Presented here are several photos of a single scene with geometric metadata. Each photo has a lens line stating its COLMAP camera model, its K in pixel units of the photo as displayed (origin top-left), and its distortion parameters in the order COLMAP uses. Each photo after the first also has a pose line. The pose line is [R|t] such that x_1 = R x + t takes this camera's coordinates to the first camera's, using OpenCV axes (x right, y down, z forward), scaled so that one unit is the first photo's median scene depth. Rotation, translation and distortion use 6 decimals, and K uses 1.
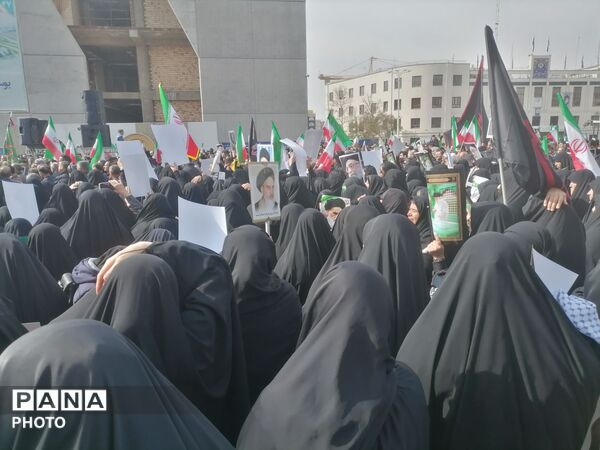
lens RADIAL K [[458.2, 0, 304.2], [0, 458.2, 227.9], [0, 0, 1]] dist [0.039640, -0.027832]
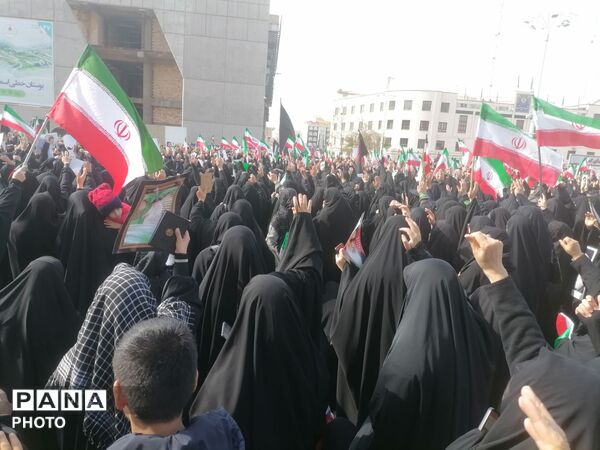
lens RADIAL K [[447.5, 0, 300.0], [0, 447.5, 225.0], [0, 0, 1]] dist [0.039405, -0.017268]
pose [[0.994175, 0.098902, -0.042838, 0.060668], [-0.099695, 0.994877, -0.016782, 0.012133], [0.040959, 0.020955, 0.998941, -0.082848]]
